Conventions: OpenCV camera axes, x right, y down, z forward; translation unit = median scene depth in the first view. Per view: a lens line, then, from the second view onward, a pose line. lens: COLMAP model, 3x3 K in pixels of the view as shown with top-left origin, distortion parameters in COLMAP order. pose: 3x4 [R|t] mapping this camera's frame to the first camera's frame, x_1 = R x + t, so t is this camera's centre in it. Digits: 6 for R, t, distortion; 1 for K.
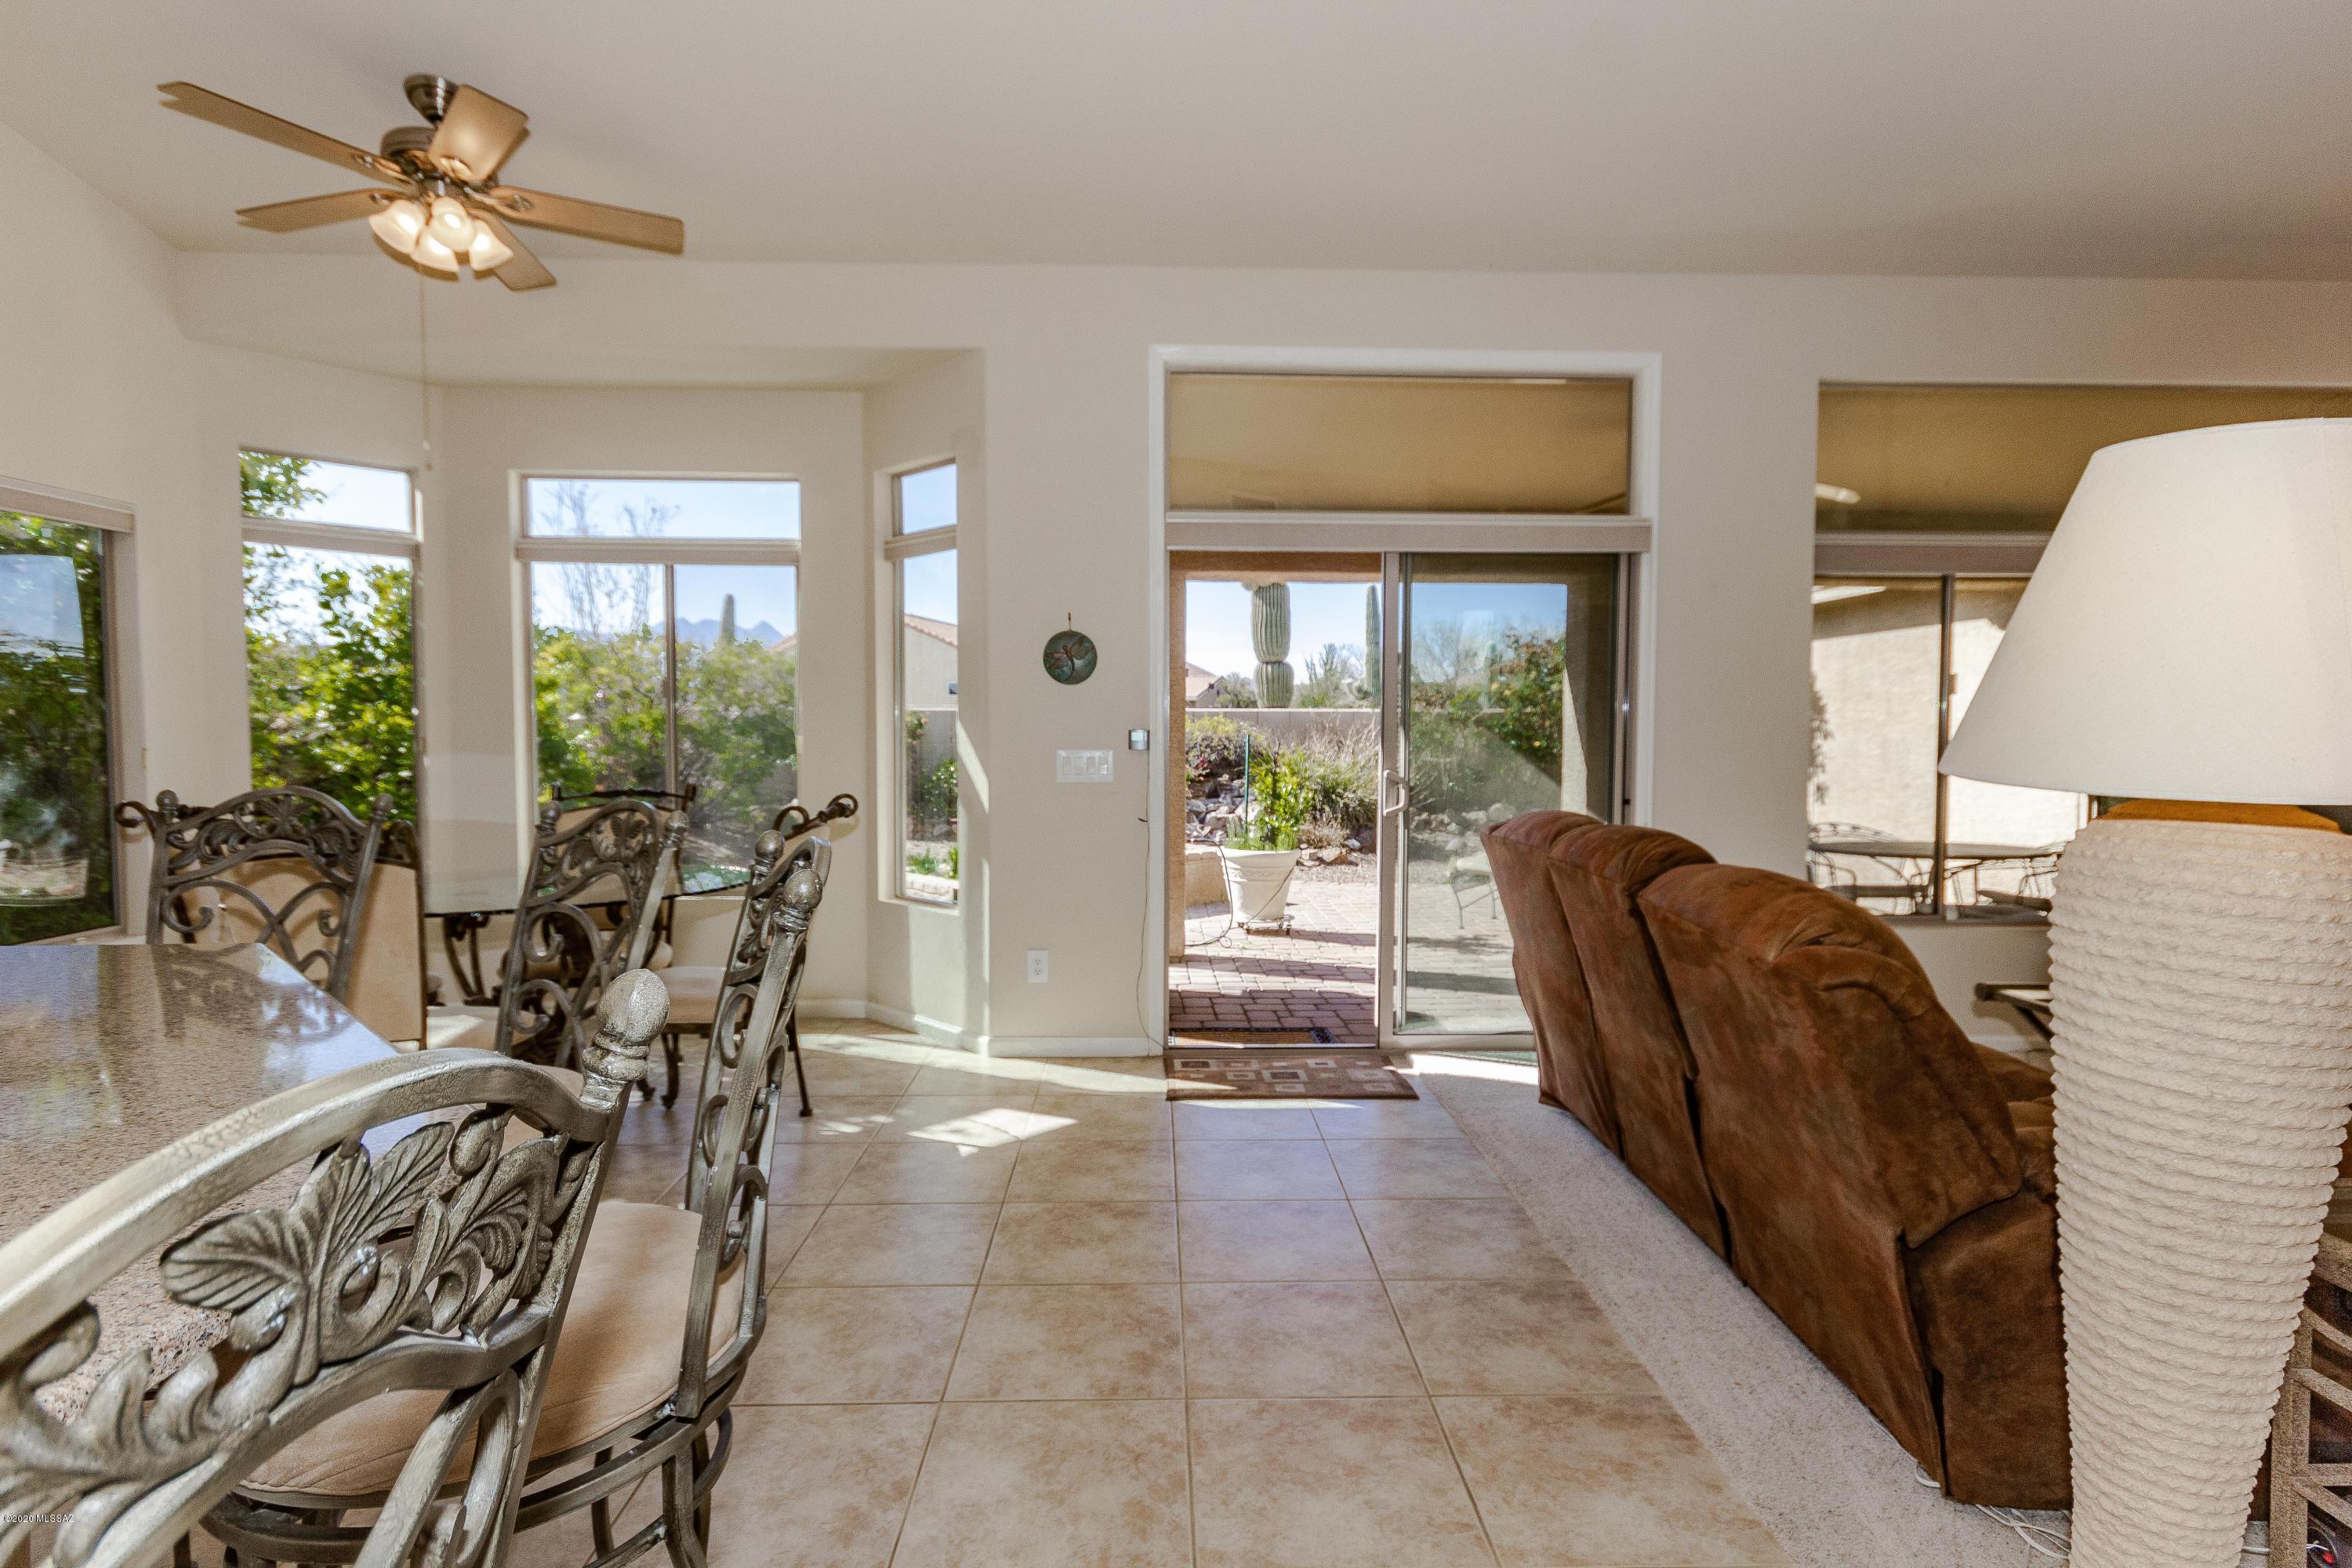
lens RADIAL K [[1179.8, 0, 1179.7], [0, 1179.8, 764.6], [0, 0, 1]] dist [0.011493, 0.000509]
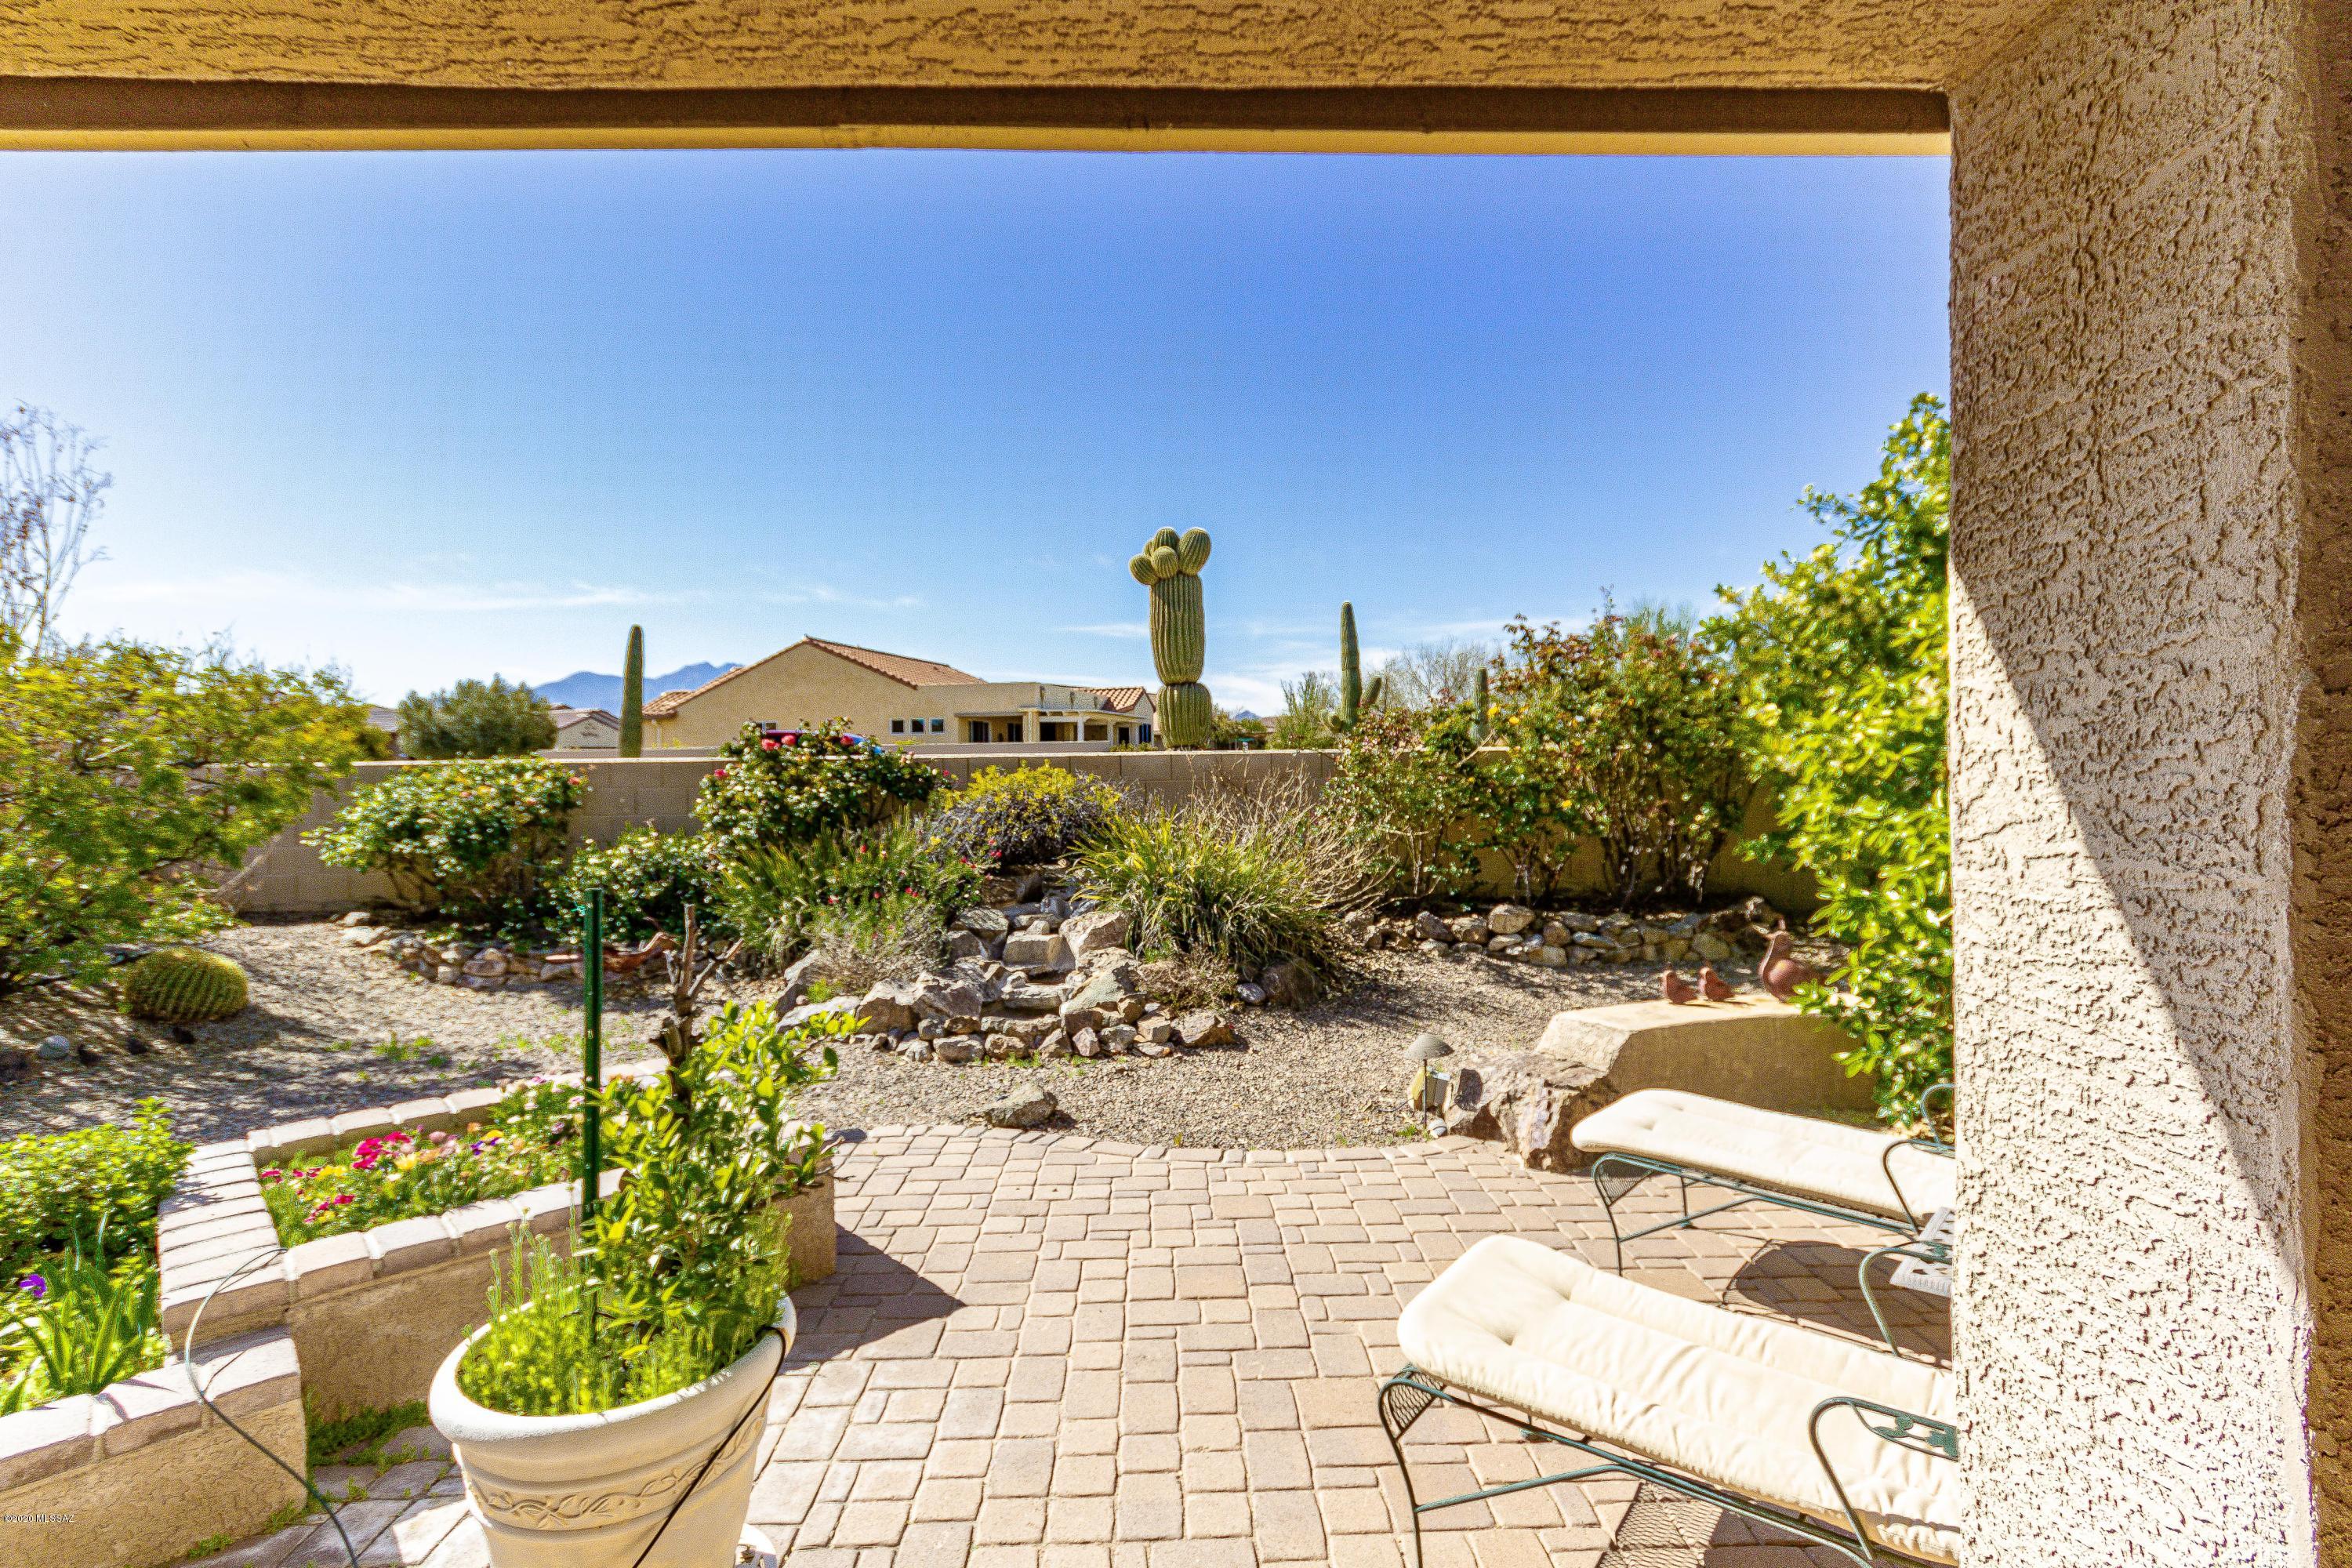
lens RADIAL K [[1132.1, 0, 1183.2], [0, 1132.1, 784.0], [0, 0, 1]] dist [0.013358, 0.000065]
pose [[0.999868, -0.016226, -0.000834, 0.301591], [0.016217, 0.999817, -0.010197, -0.070034], [0.001000, 0.010182, 0.999948, 1.180439]]
